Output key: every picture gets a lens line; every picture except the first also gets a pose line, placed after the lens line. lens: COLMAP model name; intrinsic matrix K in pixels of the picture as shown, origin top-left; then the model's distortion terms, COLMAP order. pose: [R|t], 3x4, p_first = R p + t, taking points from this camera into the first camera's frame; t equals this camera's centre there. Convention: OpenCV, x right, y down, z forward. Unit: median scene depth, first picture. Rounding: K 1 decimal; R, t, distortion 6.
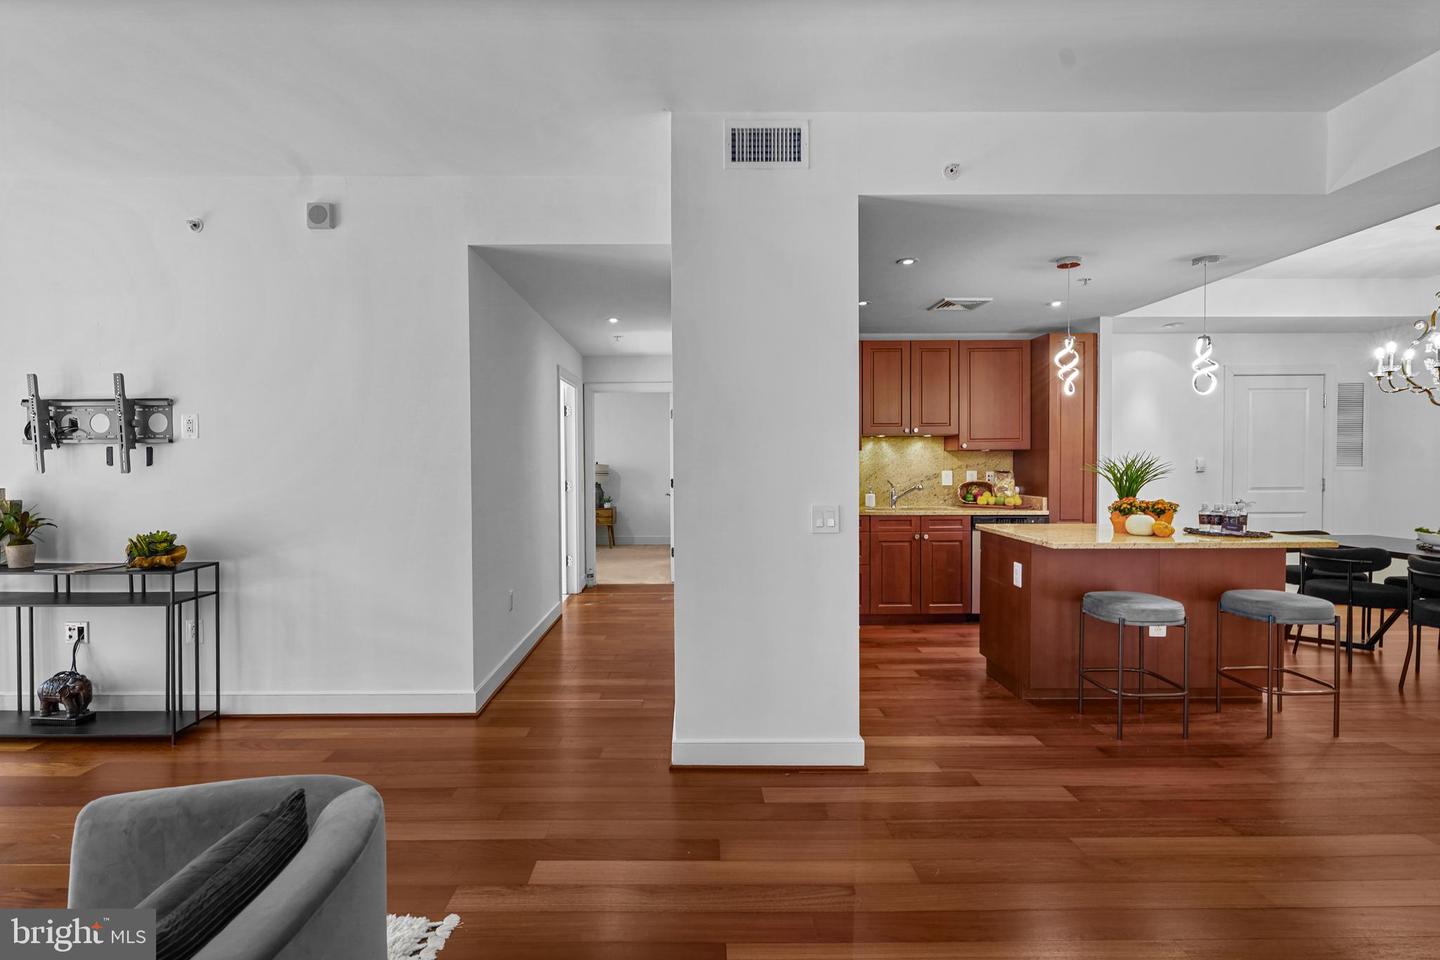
lens RADIAL K [[676.2, 0, 696.3], [0, 676.2, 475.1], [0, 0, 1]] dist [0.002970, -0.000873]
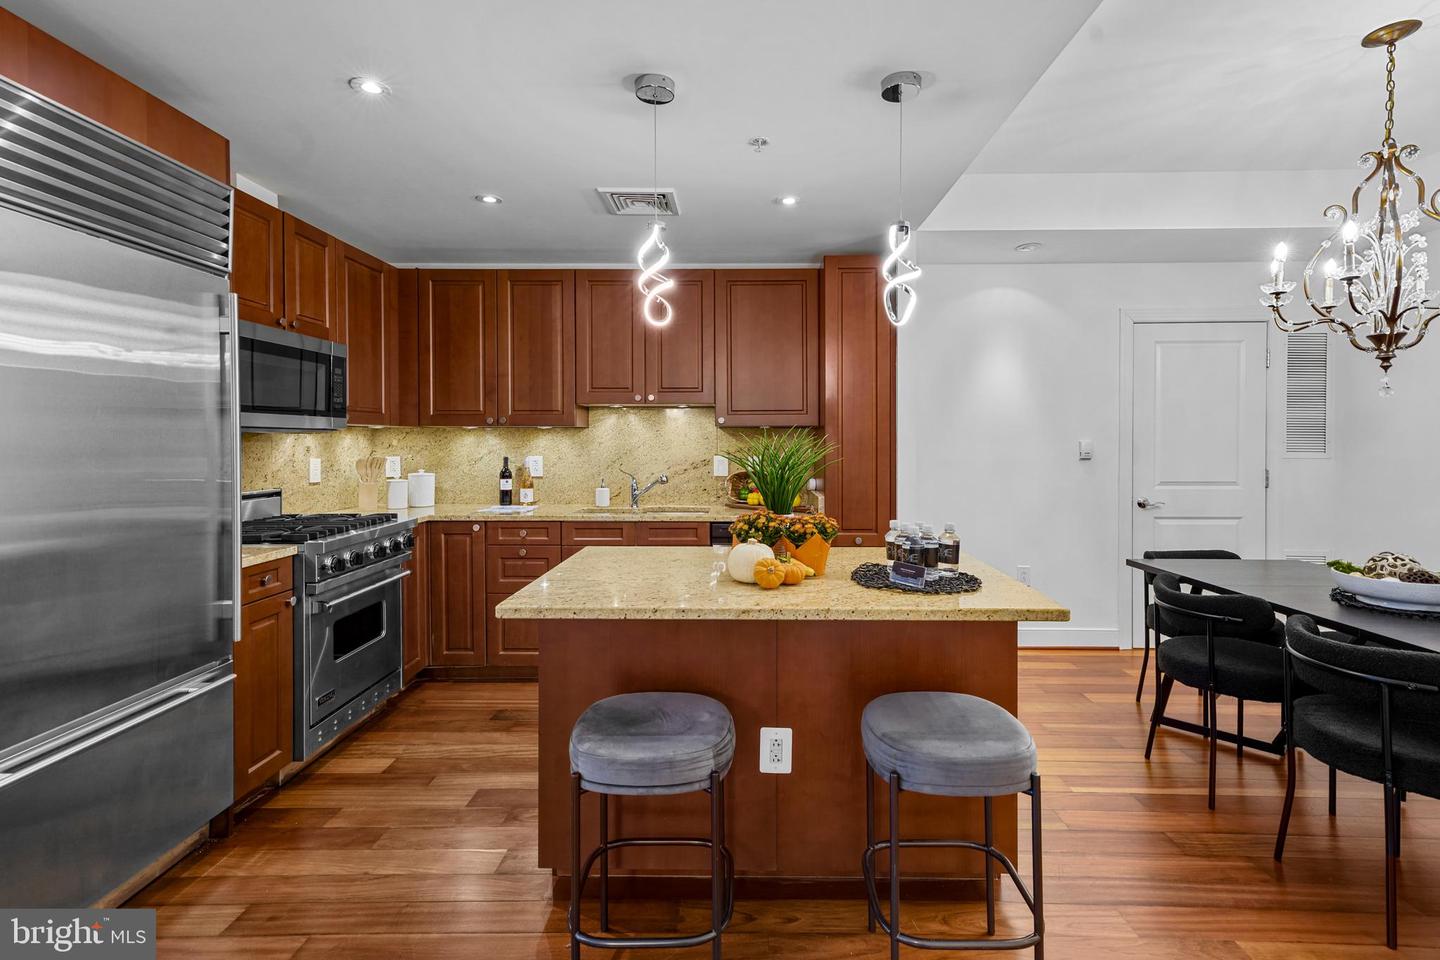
lens RADIAL K [[676.2, 0, 731.9], [0, 676.2, 450.5], [0, 0, 1]] dist [0.002970, -0.000873]
pose [[0.999533, 0.005317, -0.030082, 0.639466], [-0.005551, 0.999955, -0.007695, -0.010379], [0.030040, 0.007858, 0.999518, 0.454643]]
